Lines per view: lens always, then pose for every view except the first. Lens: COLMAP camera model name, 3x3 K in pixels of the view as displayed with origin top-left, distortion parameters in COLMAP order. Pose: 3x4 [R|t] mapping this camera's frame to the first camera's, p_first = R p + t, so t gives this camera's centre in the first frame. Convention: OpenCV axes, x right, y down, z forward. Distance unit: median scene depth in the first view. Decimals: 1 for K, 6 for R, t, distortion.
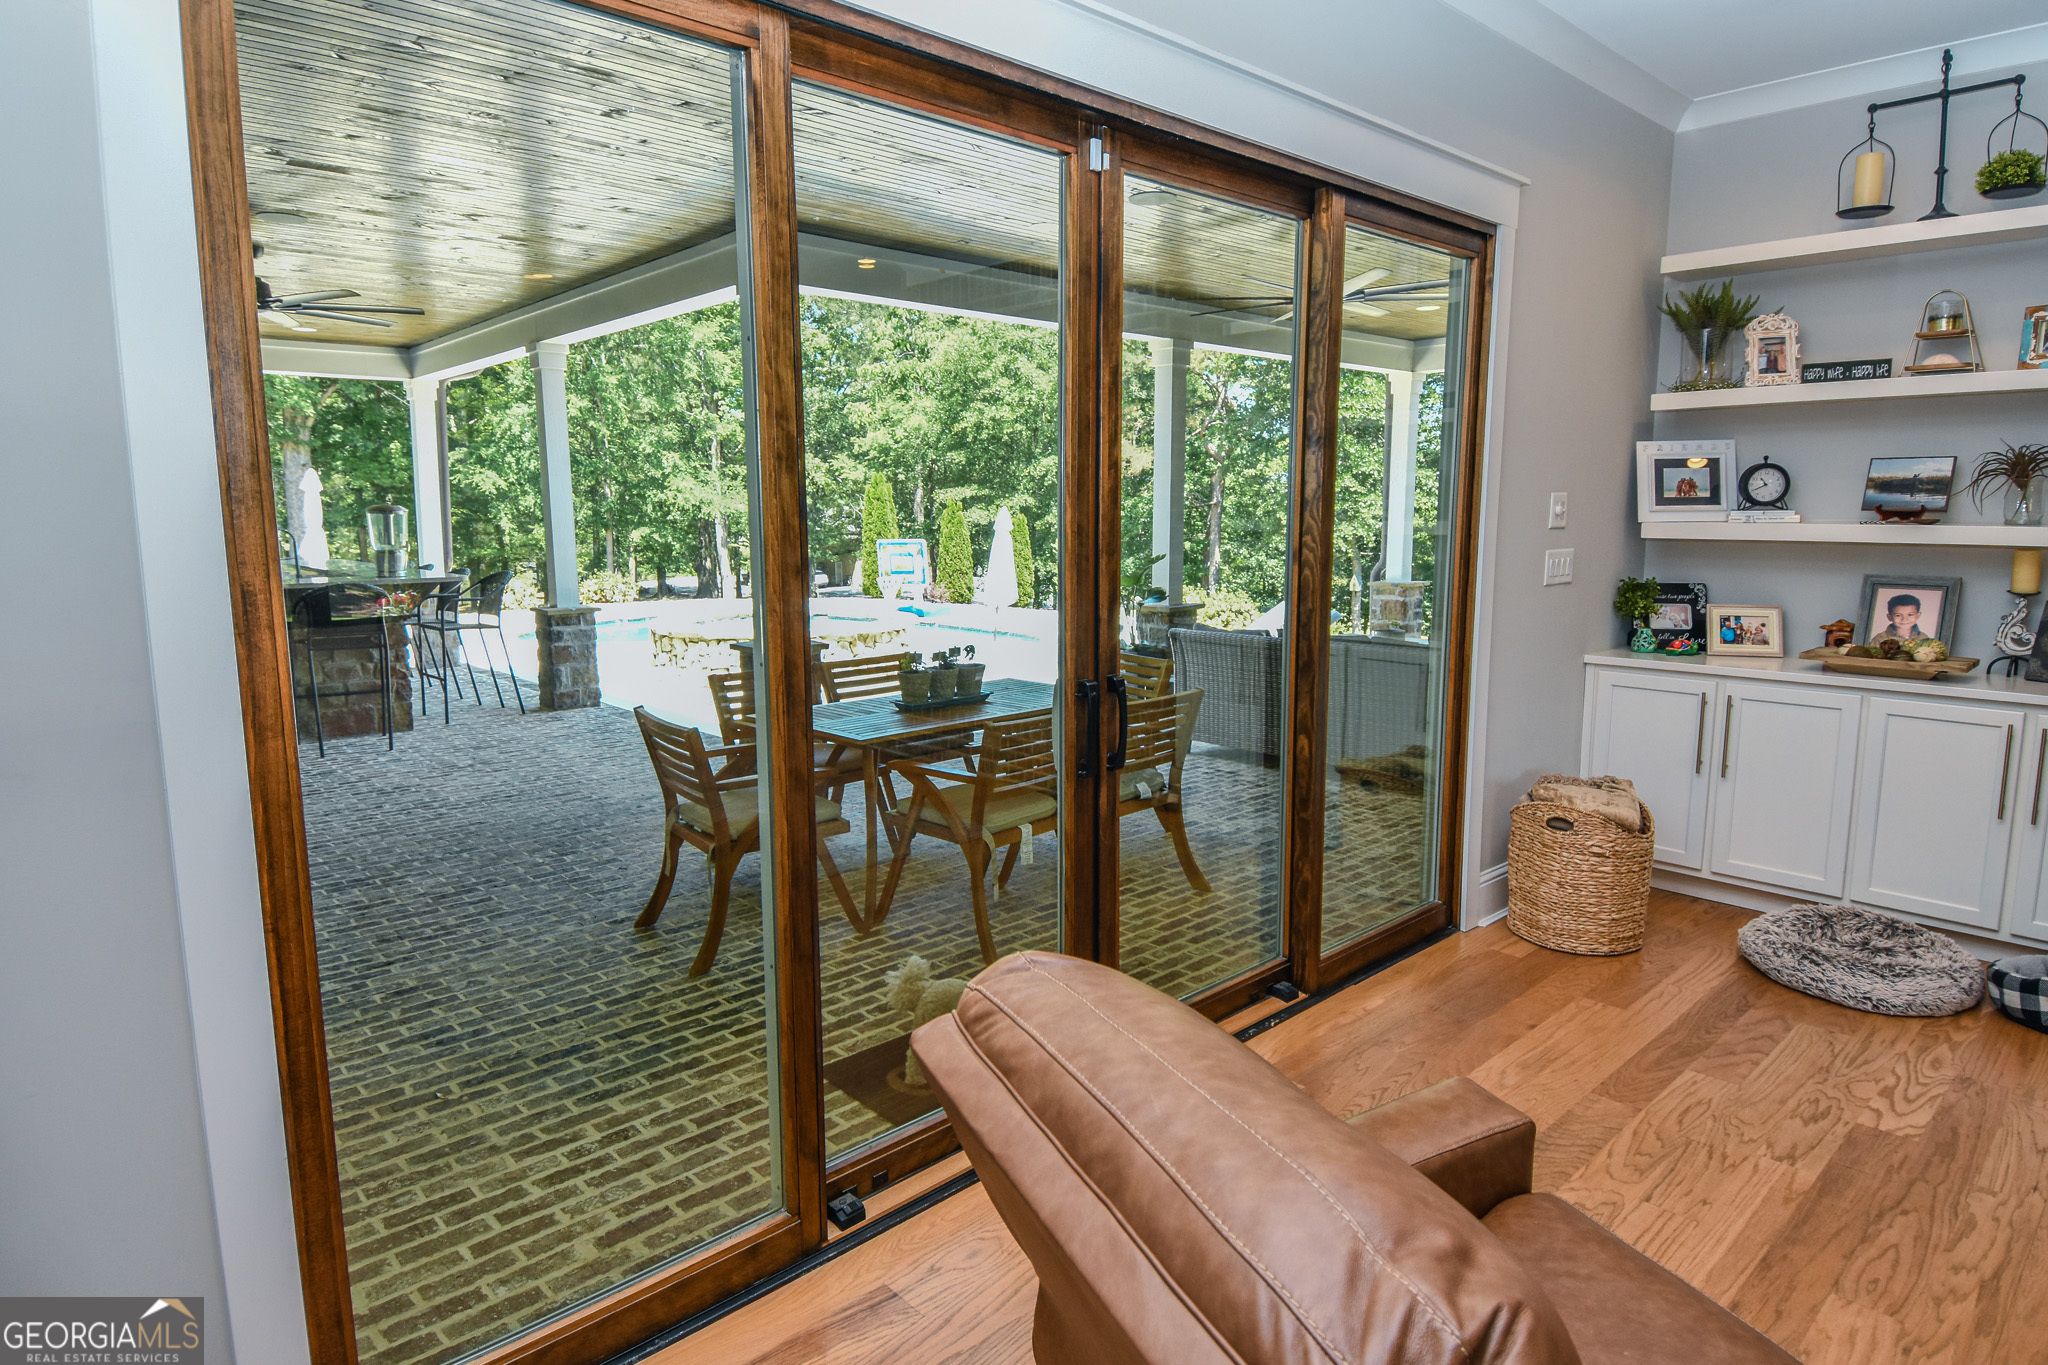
lens RADIAL K [[1141.7, 0, 1027.1], [0, 1141.7, 661.0], [0, 0, 1]] dist [0.062609, -0.072981]
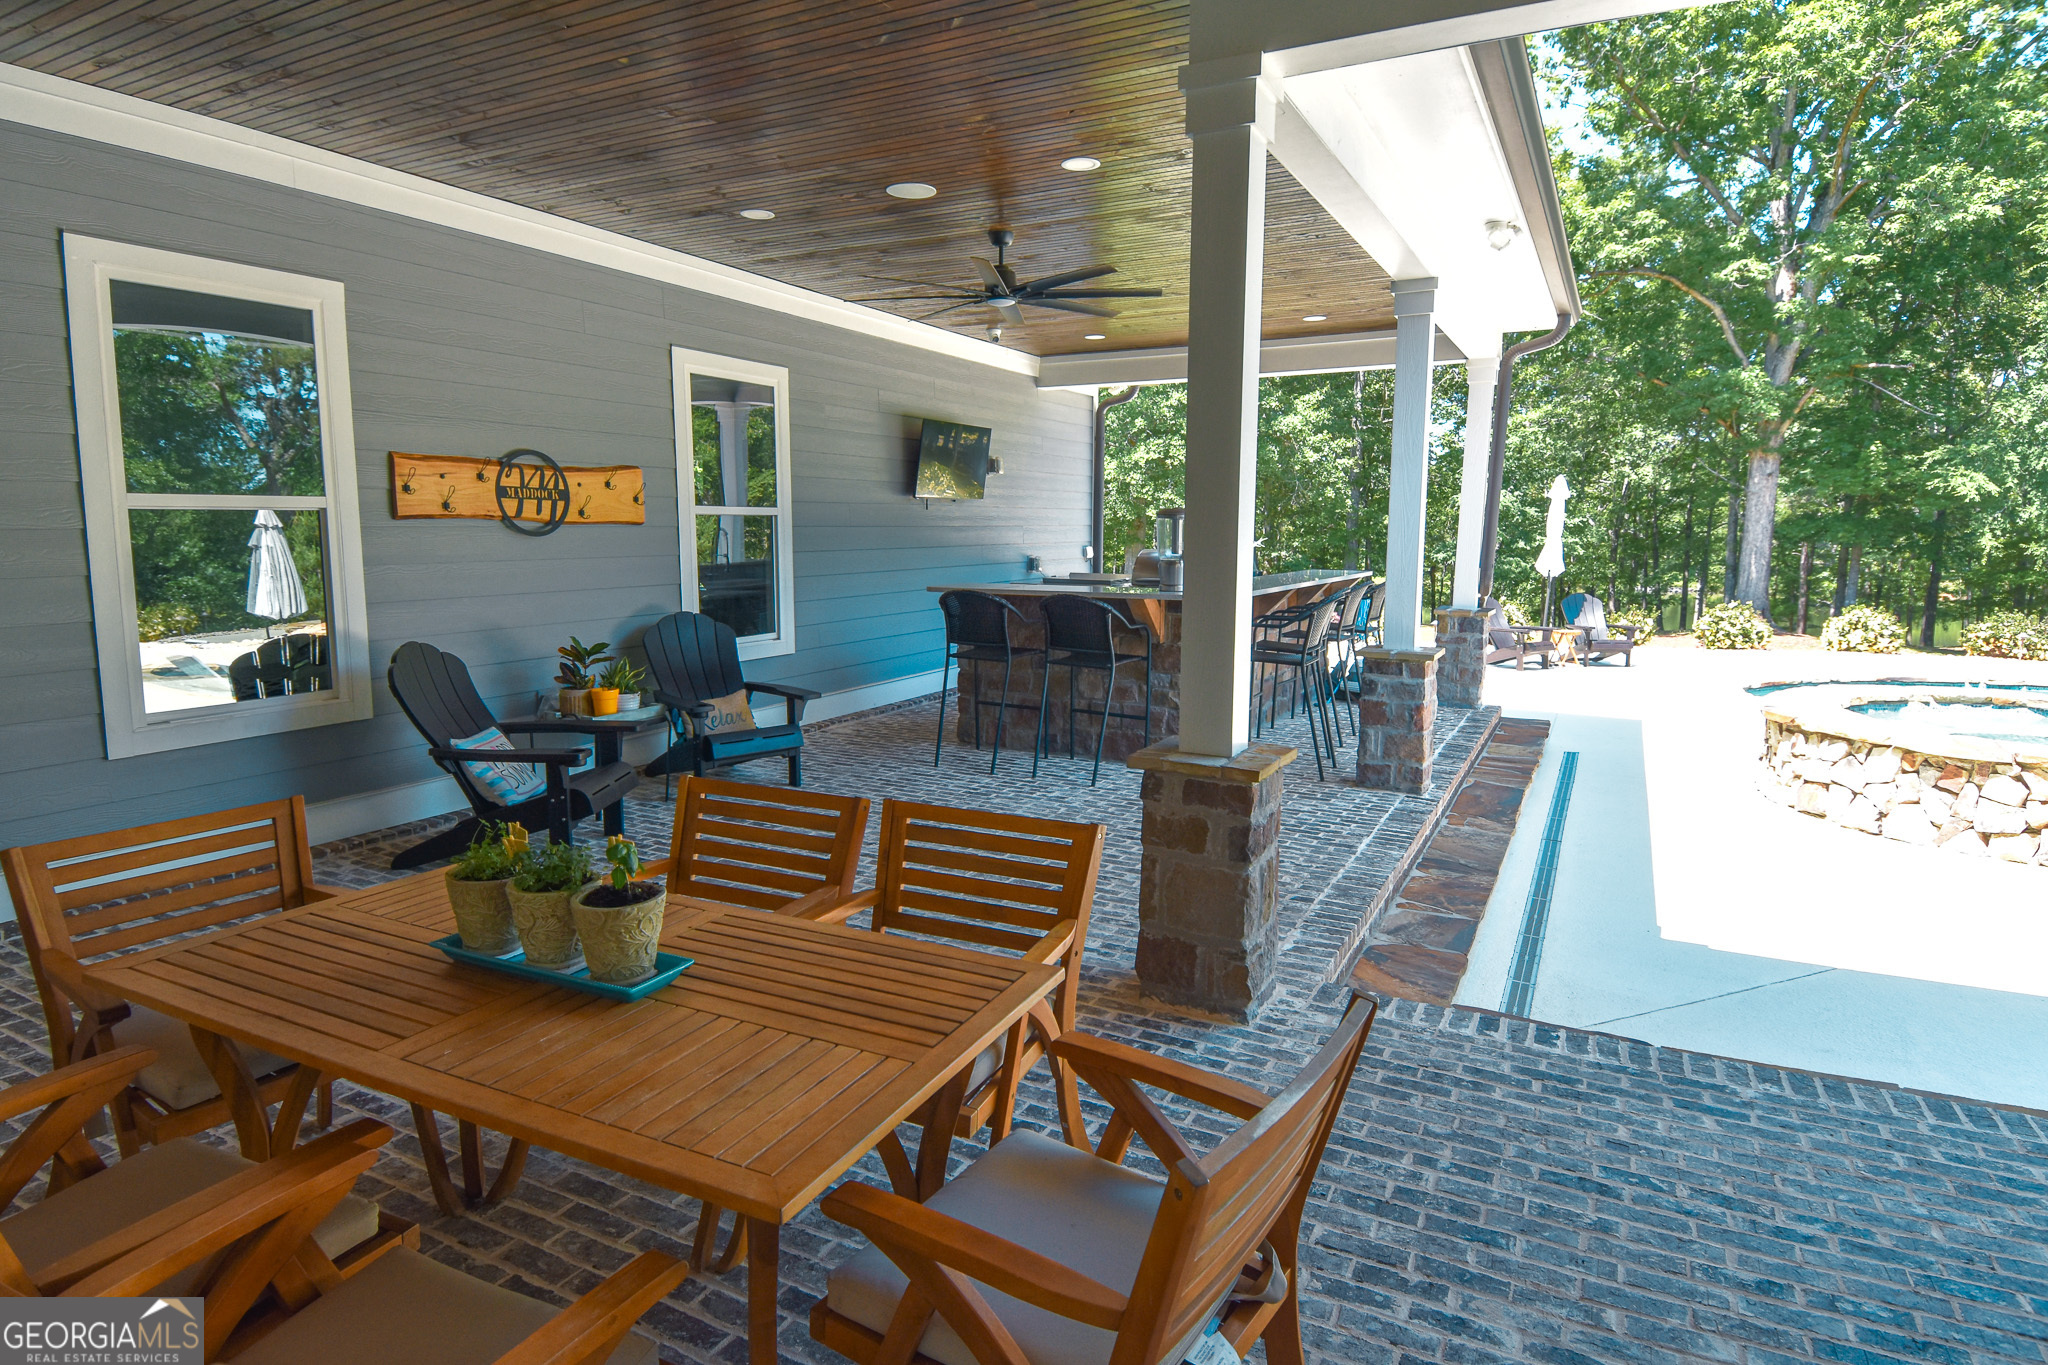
lens RADIAL K [[1137.3, 0, 1029.2], [0, 1137.3, 676.3], [0, 0, 1]] dist [0.002012, 0.001276]
pose [[0.343720, 0.135023, -0.929314, 0.375207], [-0.130997, 0.986827, 0.094928, -0.137436], [0.929890, 0.089109, 0.356880, 1.090142]]
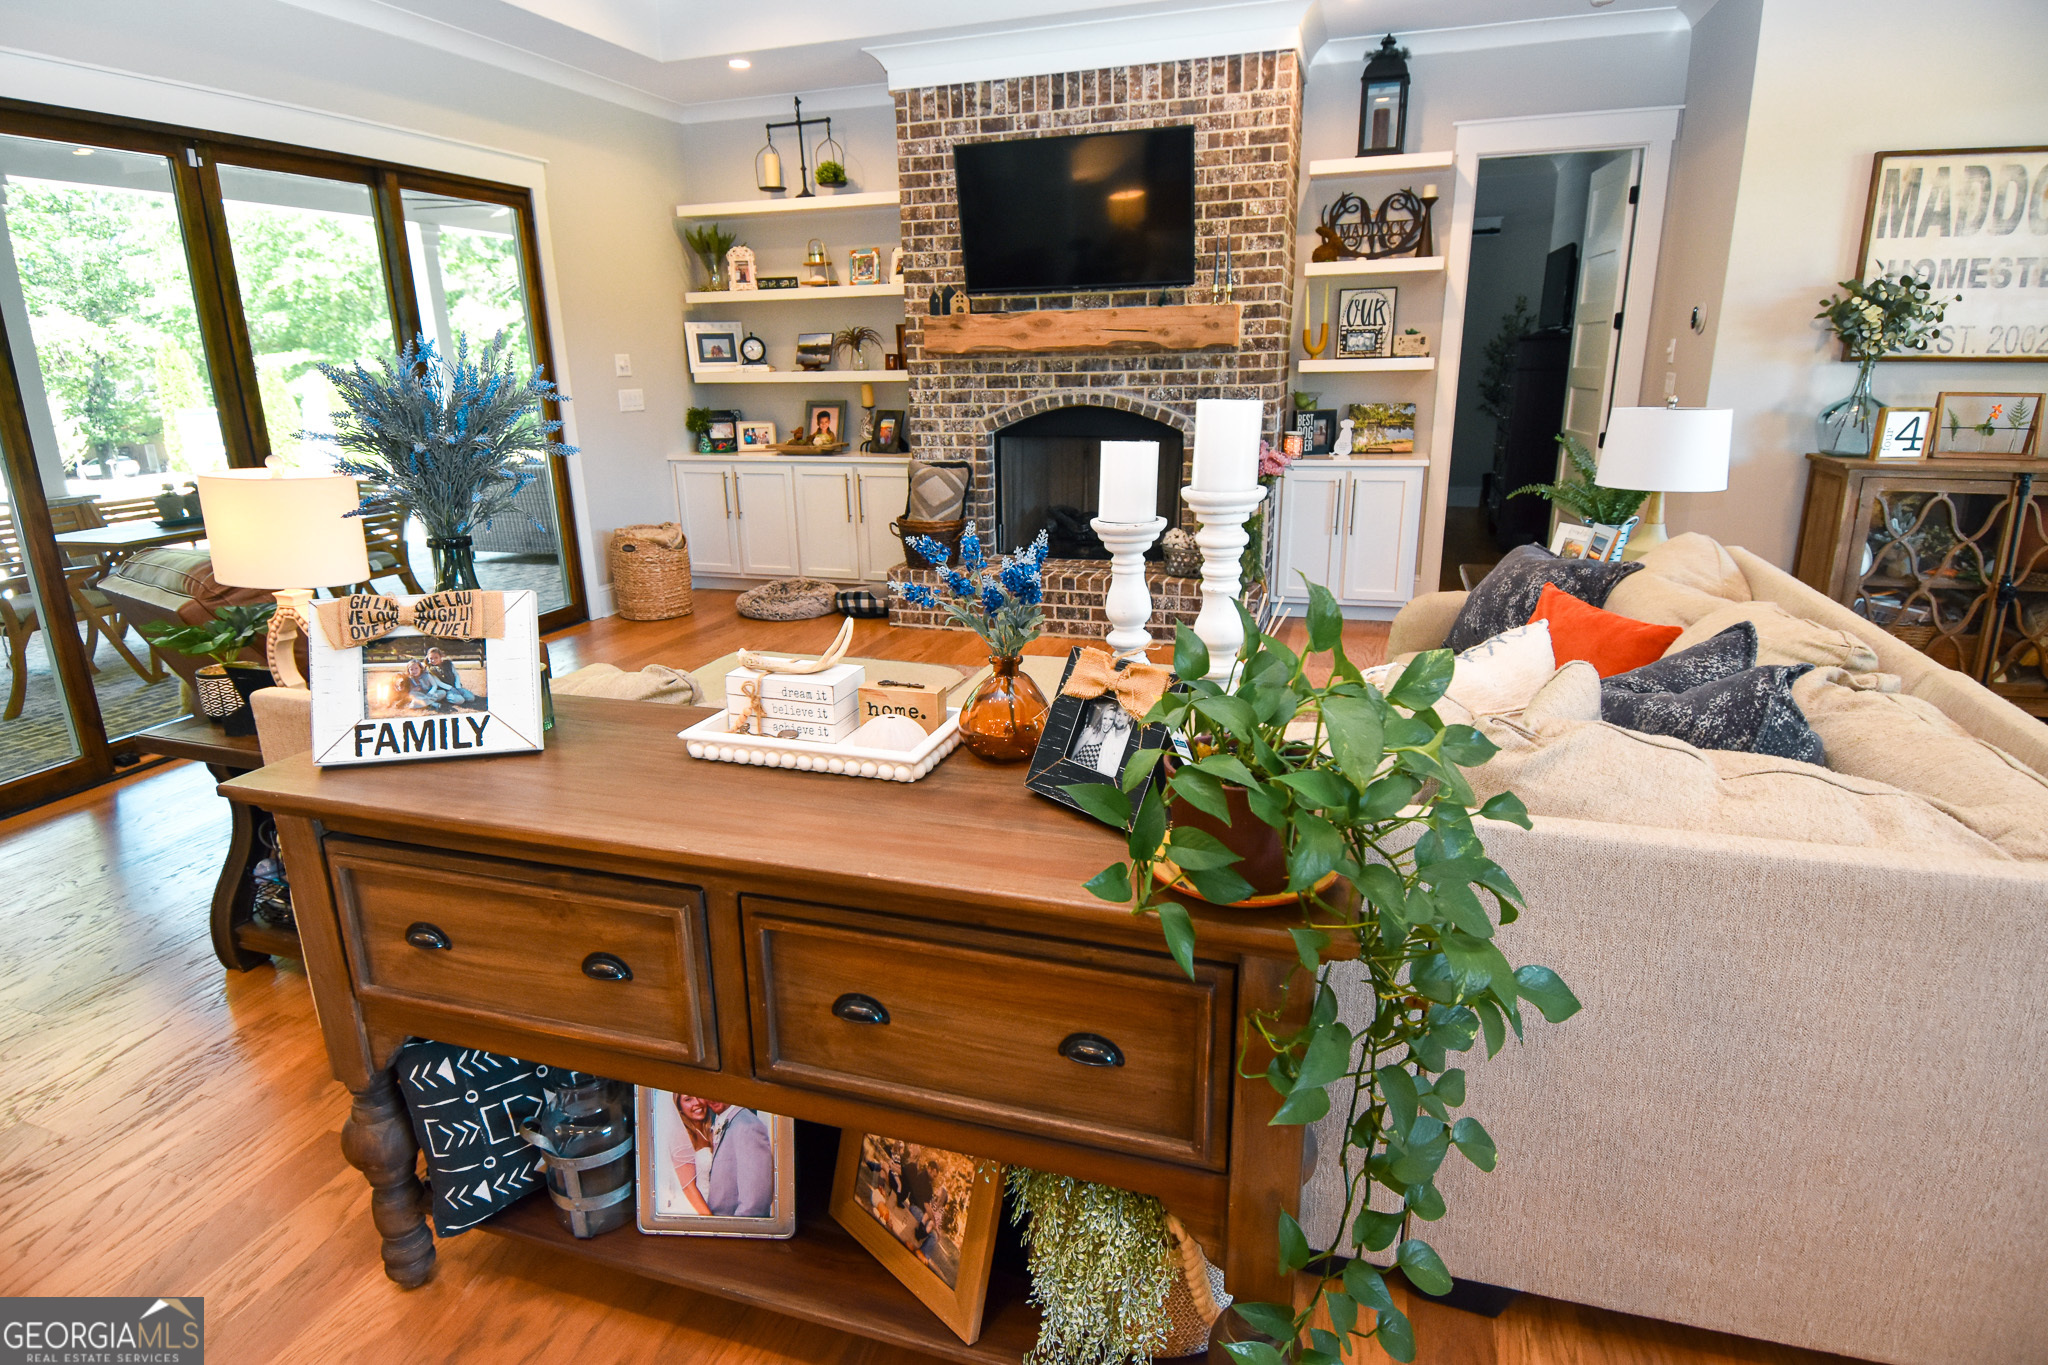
lens RADIAL K [[1056.9, 0, 1021.6], [0, 1056.9, 667.3], [0, 0, 1]] dist [0.052313, -0.054787]
pose [[0.871854, -0.147142, 0.467141, 0.166020], [0.081272, 0.984044, 0.158277, 0.093082], [-0.482976, -0.100029, 0.869901, -0.608466]]
